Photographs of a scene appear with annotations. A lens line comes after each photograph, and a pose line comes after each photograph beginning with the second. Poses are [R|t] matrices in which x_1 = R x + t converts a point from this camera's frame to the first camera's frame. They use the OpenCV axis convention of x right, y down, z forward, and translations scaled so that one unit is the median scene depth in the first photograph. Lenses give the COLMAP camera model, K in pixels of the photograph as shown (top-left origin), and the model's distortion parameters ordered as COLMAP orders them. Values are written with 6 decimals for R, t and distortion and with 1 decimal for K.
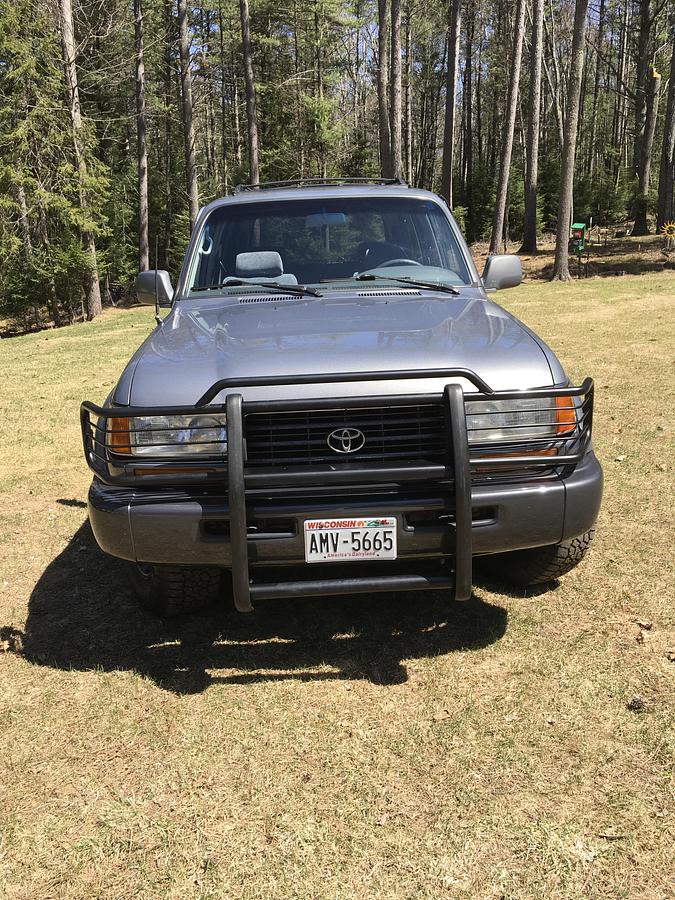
lens RADIAL K [[758.4, 0, 337.5], [0, 758.4, 450.0], [0, 0, 1]] dist [0.093423, -0.136542]
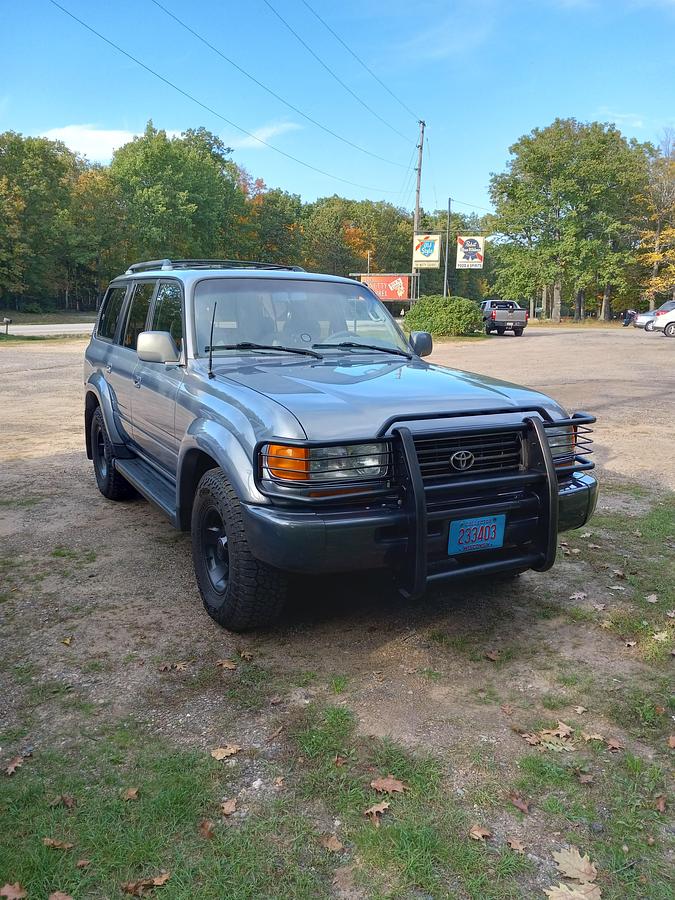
lens RADIAL K [[758.4, 0, 337.5], [0, 758.4, 450.0], [0, 0, 1]] dist [0.093423, -0.136542]
pose [[0.910333, -0.038282, 0.412103, -0.753930], [0.065479, 0.996494, -0.052074, 0.024745], [-0.408665, 0.074389, 0.909648, -0.135485]]
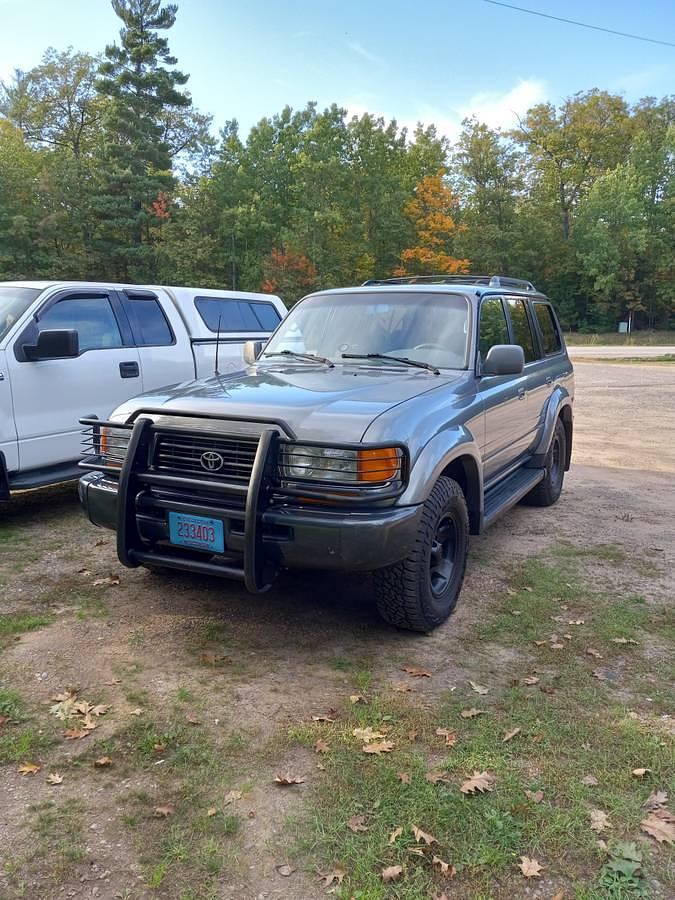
lens RADIAL K [[758.4, 0, 337.5], [0, 758.4, 450.0], [0, 0, 1]] dist [0.093423, -0.136542]
pose [[0.808942, 0.124010, -0.574660, 1.016601], [-0.166457, 0.985813, -0.021584, -0.042353], [0.563831, 0.113116, 0.818107, -0.018809]]
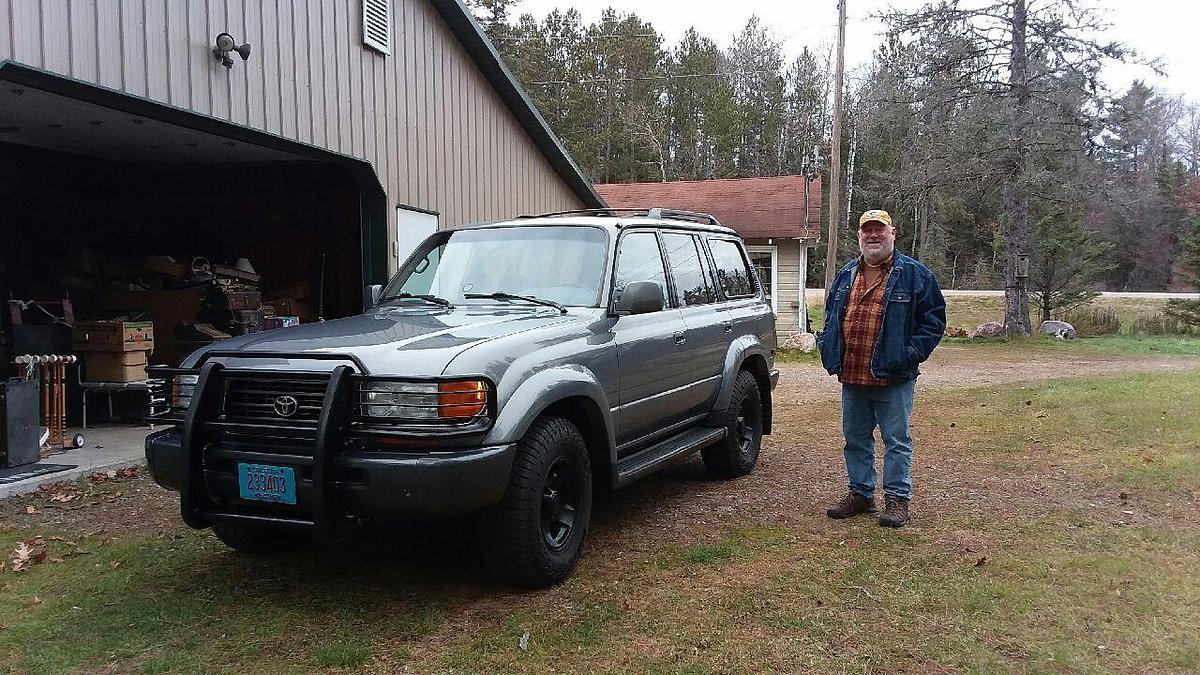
lens RADIAL K [[982.4, 0, 600.0], [0, 982.4, 337.5], [0, 0, 1]] dist [0.044505, -0.000795]
pose [[0.841699, 0.042972, -0.538234, 1.364511], [-0.133649, 0.982390, -0.130568, 0.020808], [0.523145, 0.181833, 0.832620, -0.128034]]
